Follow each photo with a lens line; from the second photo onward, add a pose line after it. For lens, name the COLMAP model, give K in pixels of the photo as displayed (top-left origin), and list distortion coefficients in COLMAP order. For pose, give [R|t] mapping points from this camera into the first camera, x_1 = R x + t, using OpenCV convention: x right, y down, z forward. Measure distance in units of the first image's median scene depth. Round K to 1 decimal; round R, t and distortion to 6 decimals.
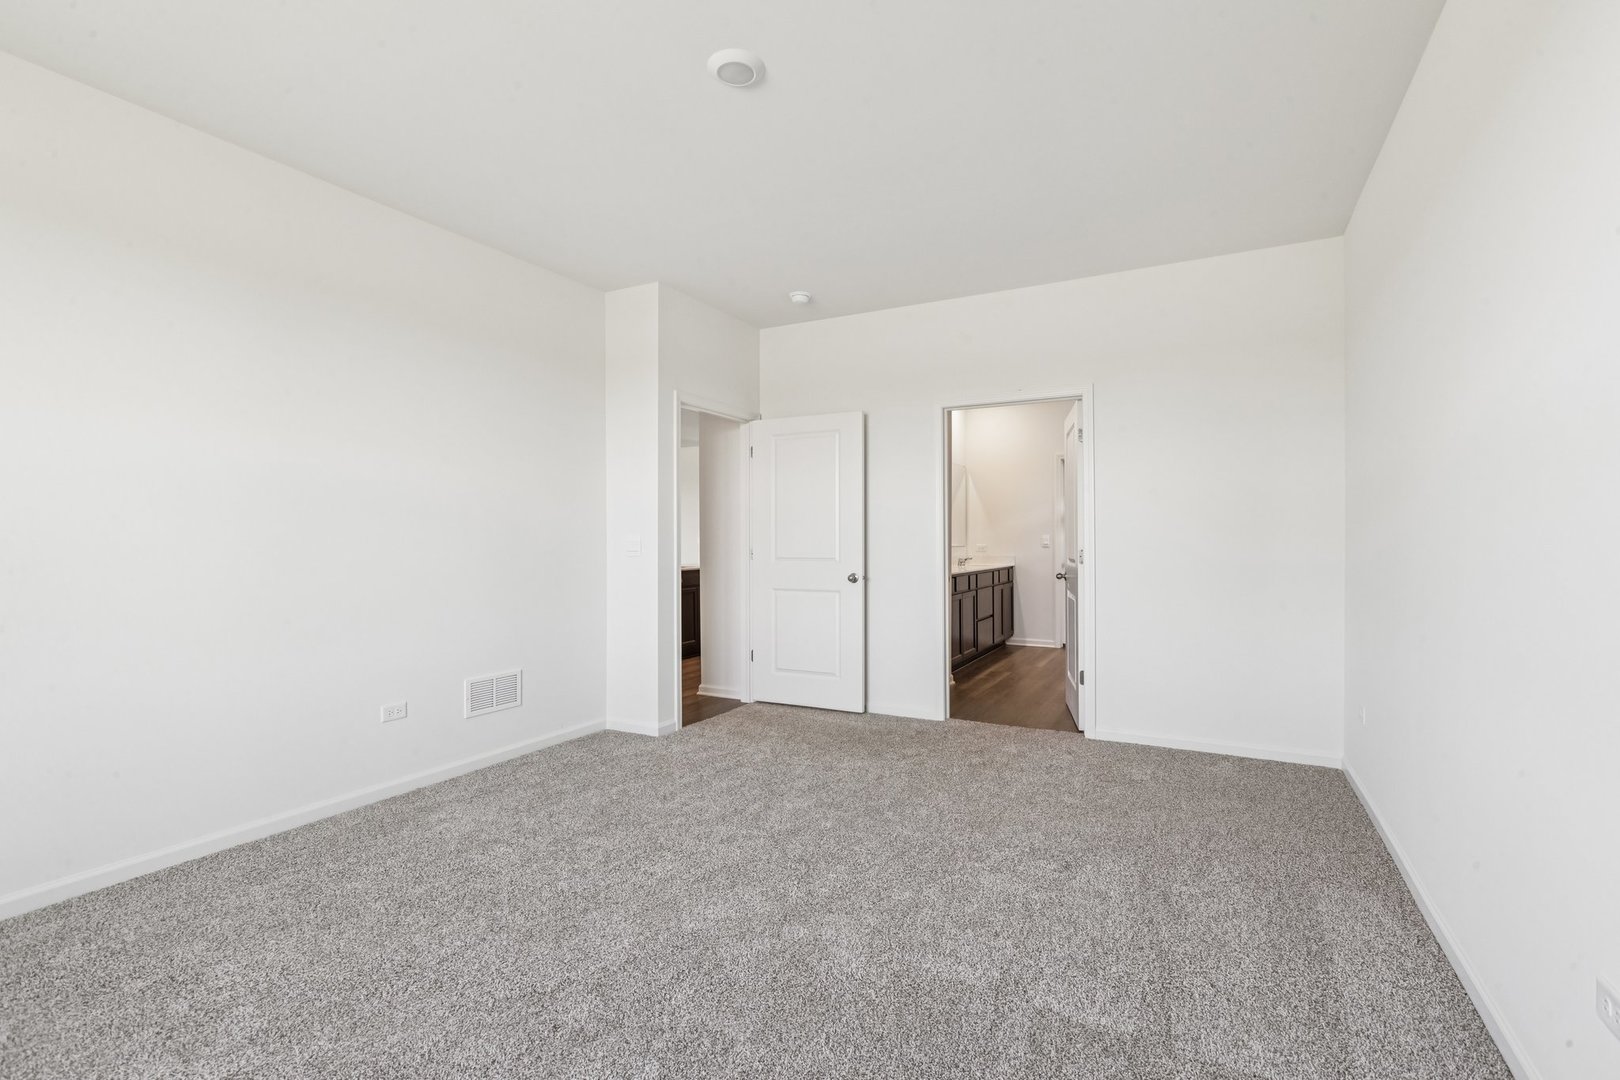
lens RADIAL K [[748.0, 0, 811.1], [0, 748.0, 536.9], [0, 0, 1]] dist [0.006311, -0.002197]
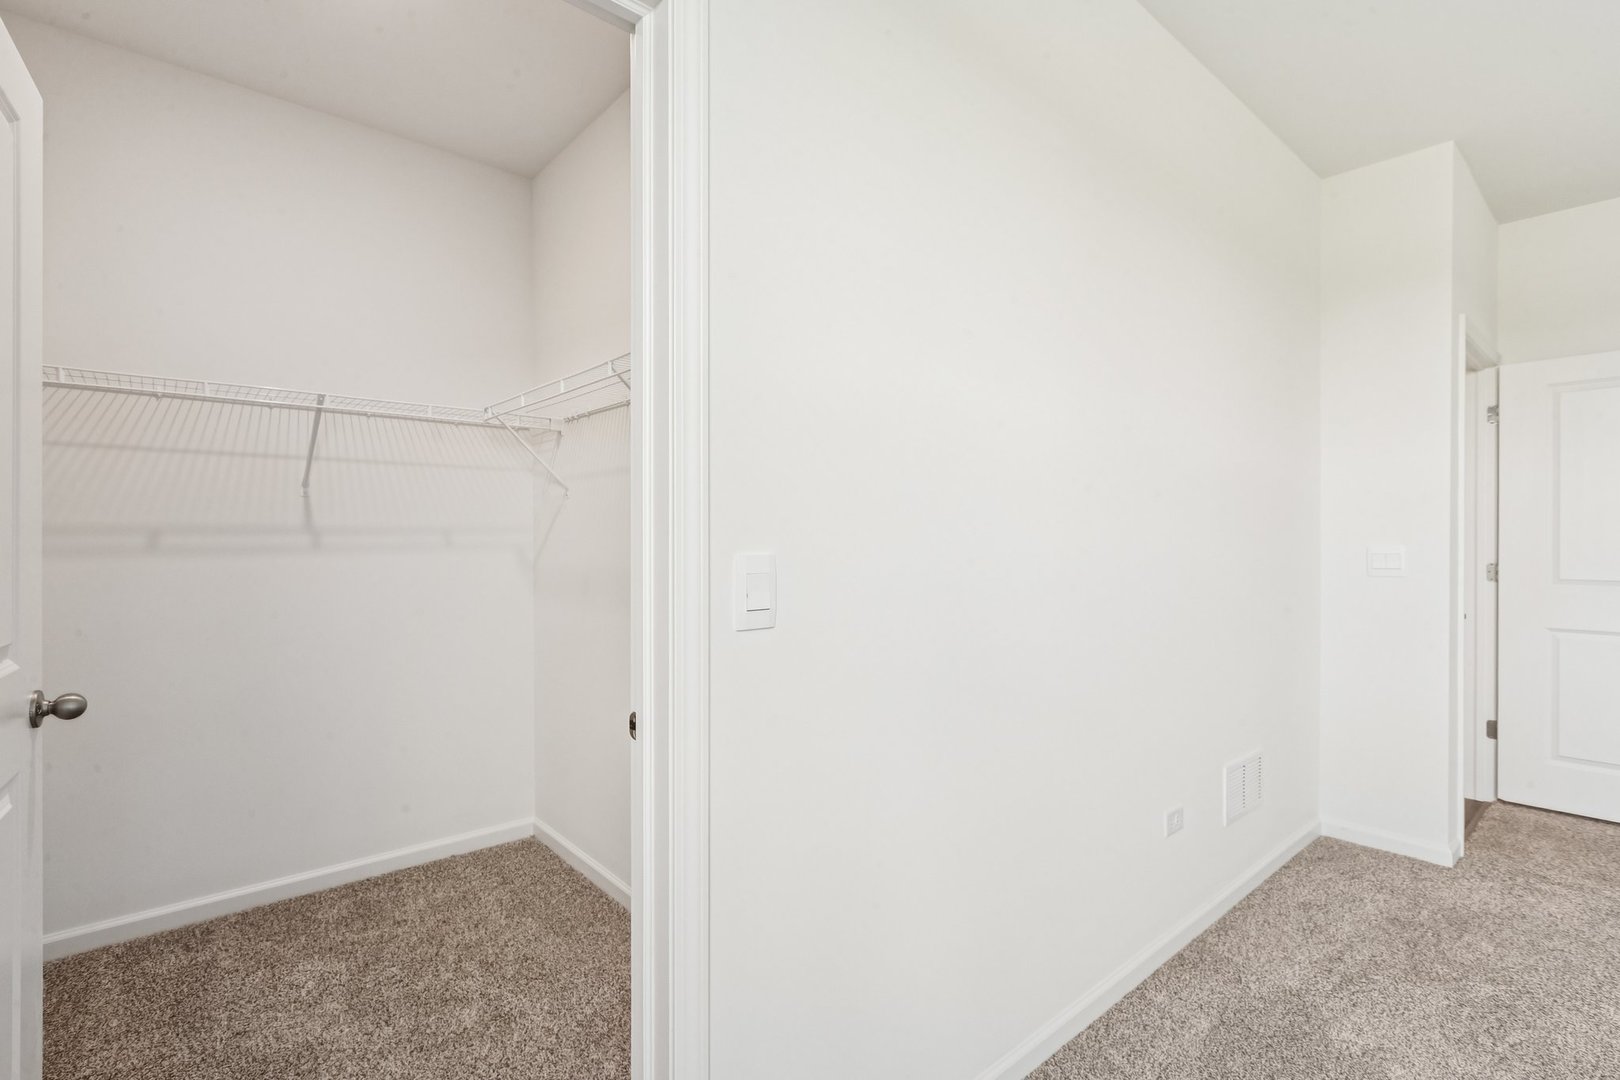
lens RADIAL K [[748.0, 0, 802.6], [0, 748.0, 539.6], [0, 0, 1]] dist [0.006311, -0.002197]
pose [[0.935860, -0.001067, -0.352369, -0.470944], [0.003058, 0.999982, 0.005095, -0.011926], [0.352357, -0.005846, 0.935847, 0.212347]]
